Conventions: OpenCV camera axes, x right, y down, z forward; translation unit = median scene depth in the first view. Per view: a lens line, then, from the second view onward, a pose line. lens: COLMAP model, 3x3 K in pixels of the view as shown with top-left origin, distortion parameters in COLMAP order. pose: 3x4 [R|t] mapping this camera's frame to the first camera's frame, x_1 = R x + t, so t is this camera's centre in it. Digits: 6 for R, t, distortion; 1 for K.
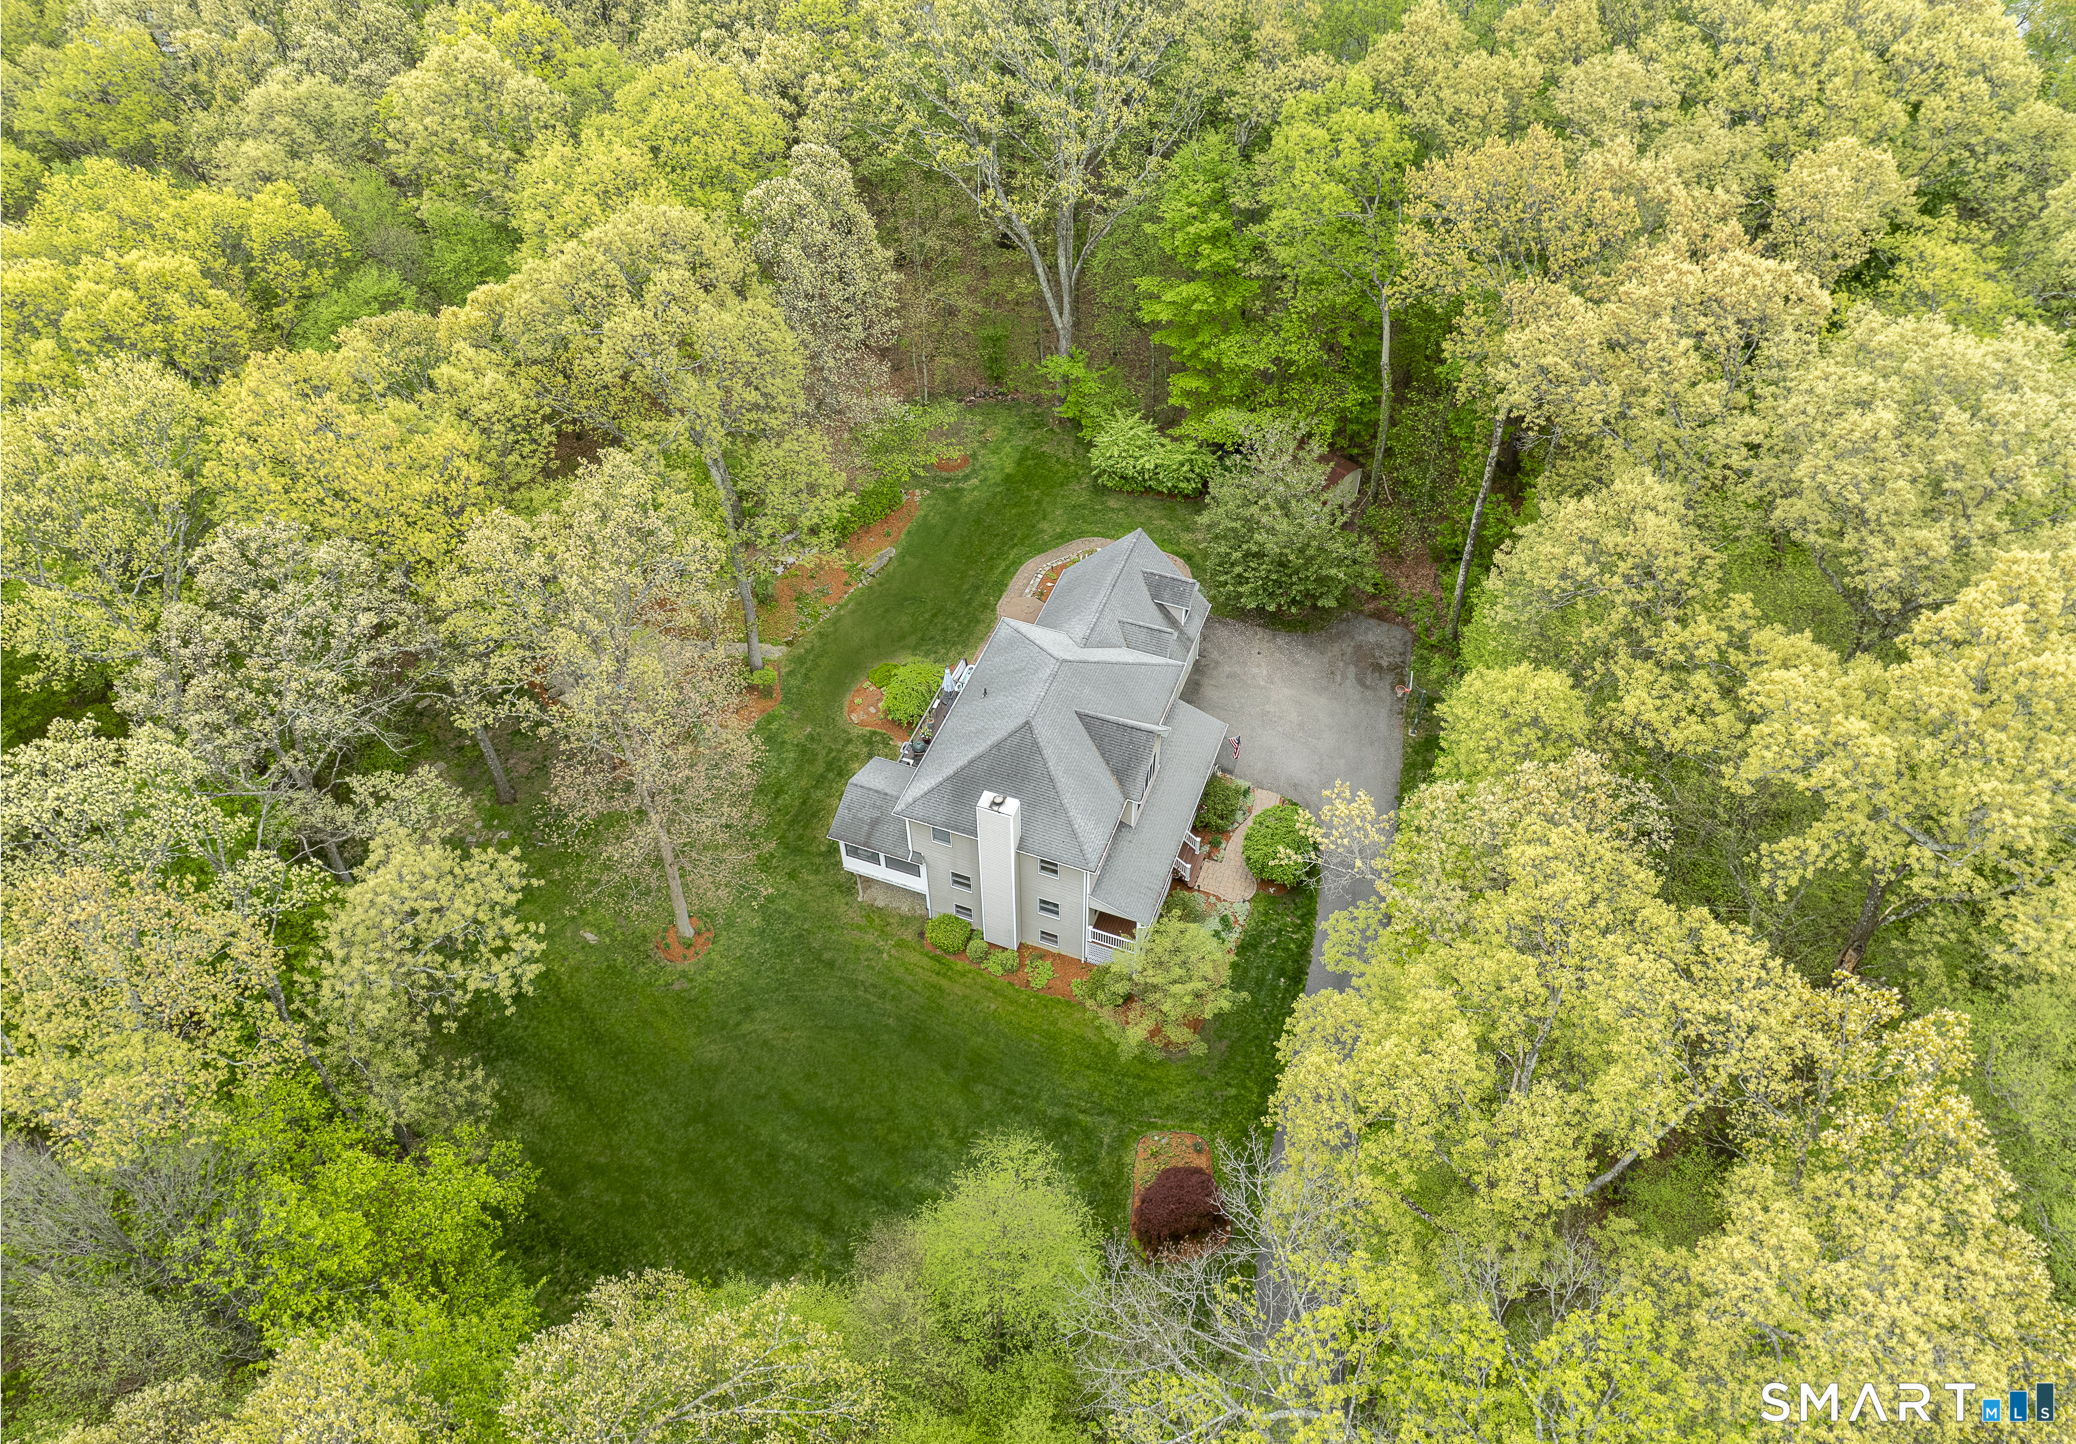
lens RADIAL K [[1459.0, 0, 1038.0], [0, 1459.0, 722.0], [0, 0, 1]] dist [-0.012173, -0.004117]
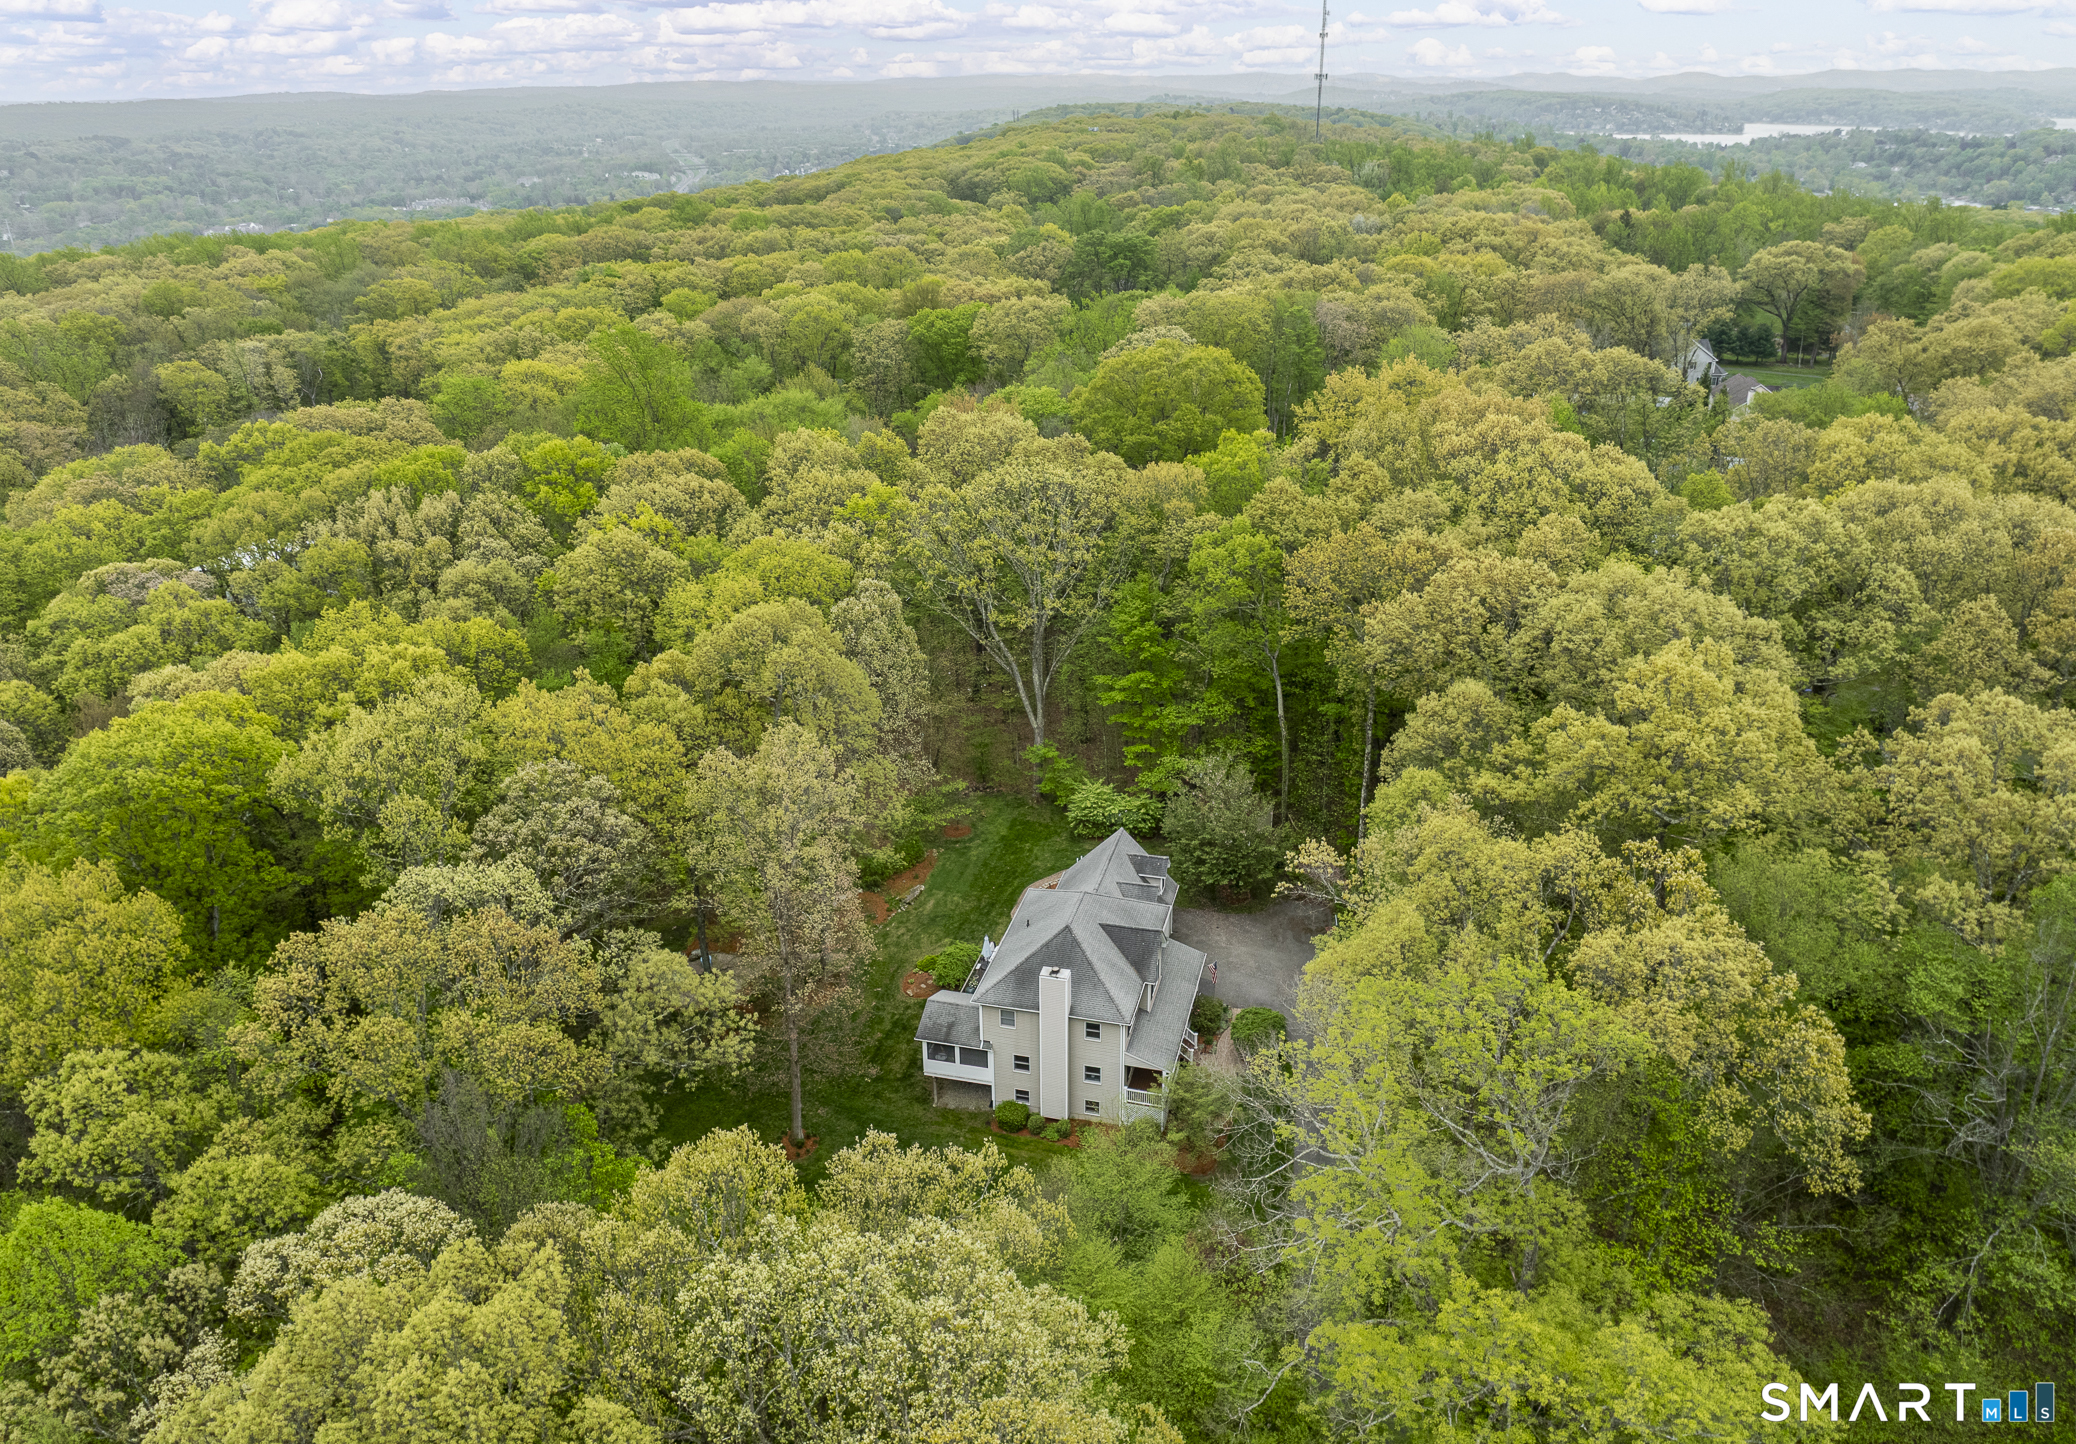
lens RADIAL K [[1517.3, 0, 1038.0], [0, 1517.3, 722.0], [0, 0, 1]] dist [0.002580, 0.000180]
pose [[0.993806, -0.039536, 0.103859, -0.157632], [0.079053, 0.908353, -0.410664, 0.368689], [-0.078105, 0.416330, 0.905852, -0.322105]]
